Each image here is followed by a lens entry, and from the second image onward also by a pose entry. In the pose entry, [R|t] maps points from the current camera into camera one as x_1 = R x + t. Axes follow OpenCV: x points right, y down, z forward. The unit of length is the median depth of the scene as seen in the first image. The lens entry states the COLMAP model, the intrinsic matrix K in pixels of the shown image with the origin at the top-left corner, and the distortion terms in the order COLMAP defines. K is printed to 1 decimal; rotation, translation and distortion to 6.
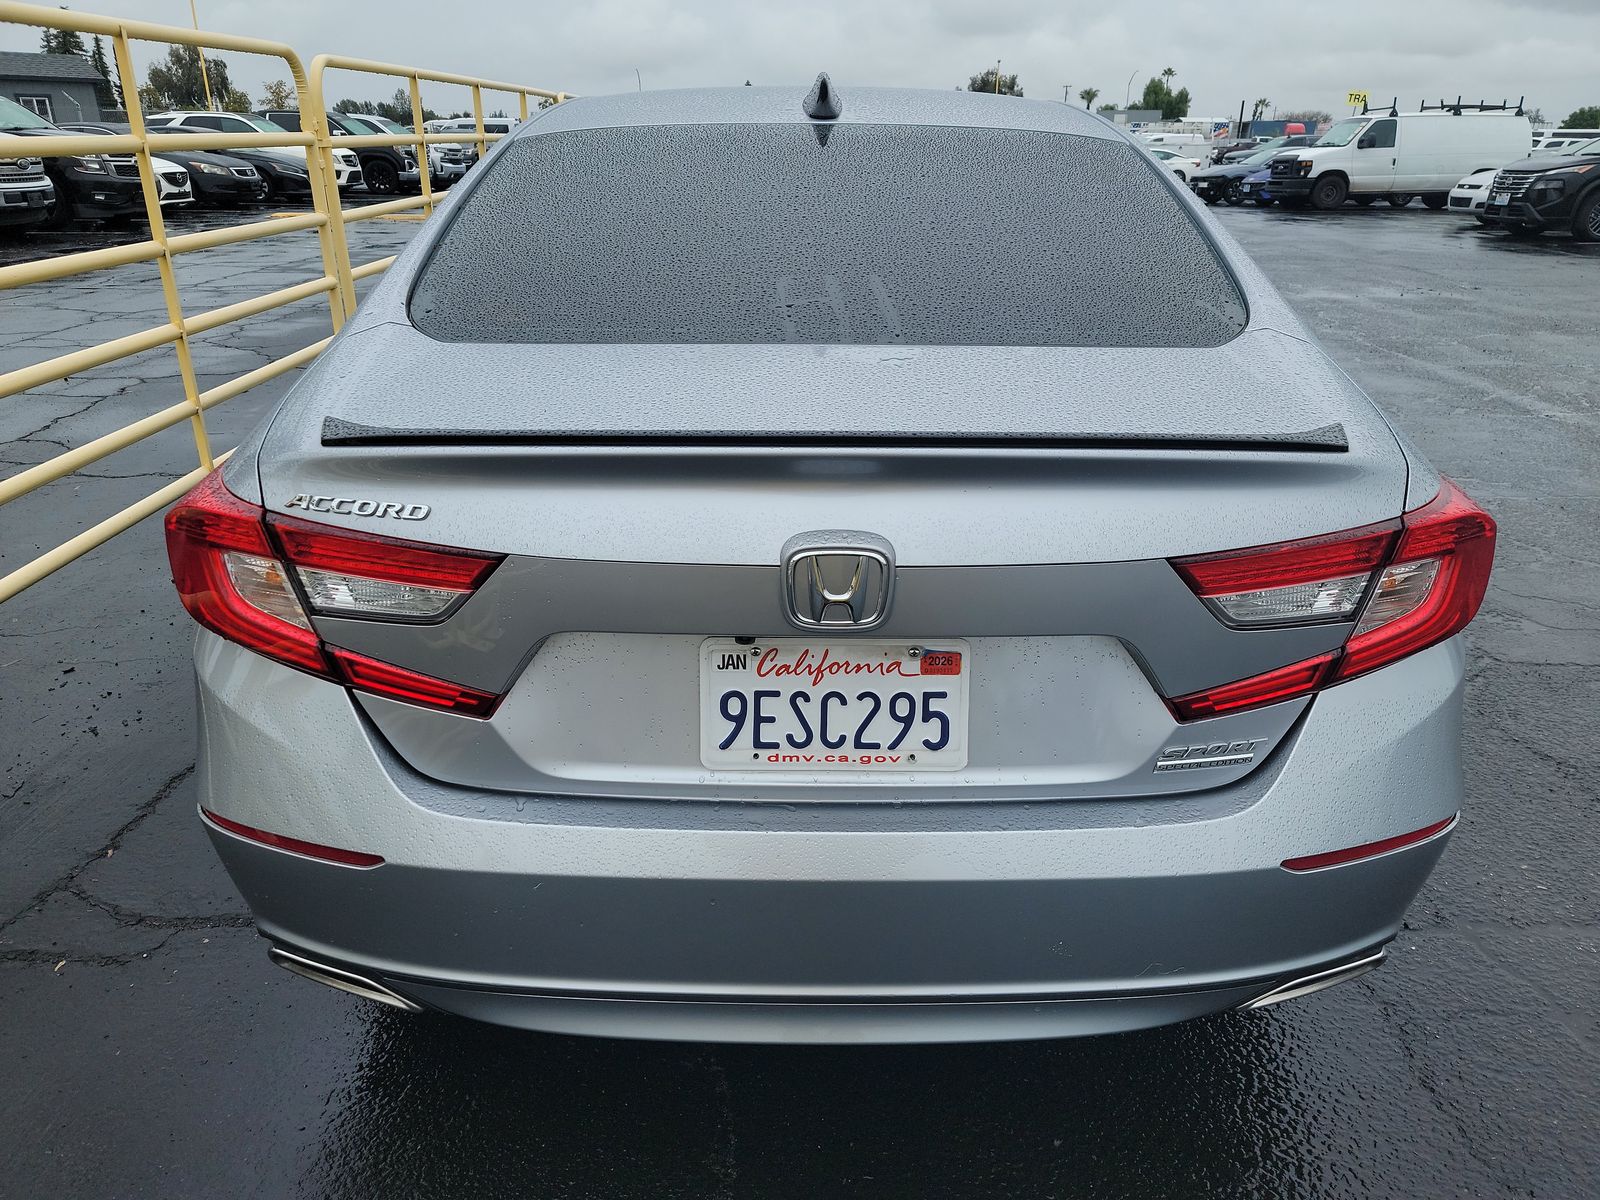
lens RADIAL K [[1139.0, 0, 798.6], [0, 1139.0, 596.1], [0, 0, 1]] dist [0.015097, -0.004805]
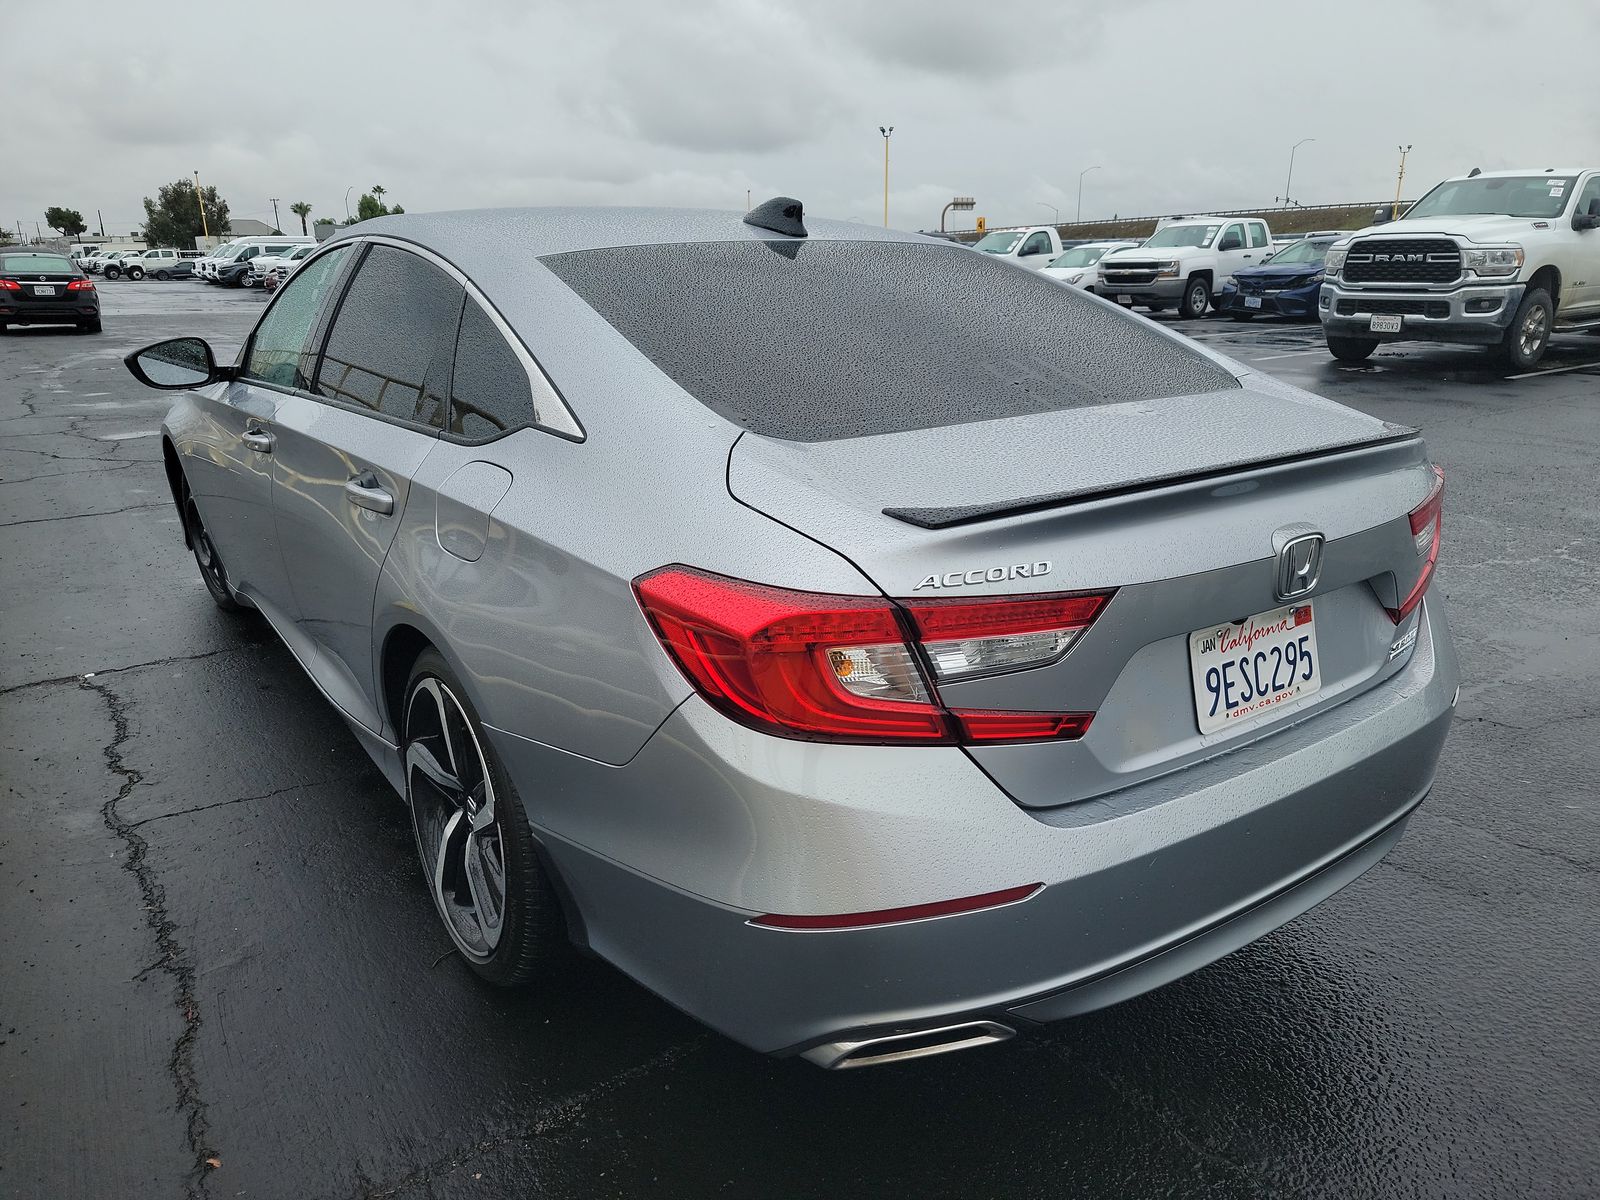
lens RADIAL K [[1139.0, 0, 795.4], [0, 1139.0, 604.5], [0, 0, 1]] dist [0.015097, -0.004805]
pose [[0.824218, -0.186477, 0.534688, -1.109647], [0.228676, 0.973416, -0.013016, -0.076263], [-0.518047, 0.132999, 0.844949, 0.148427]]
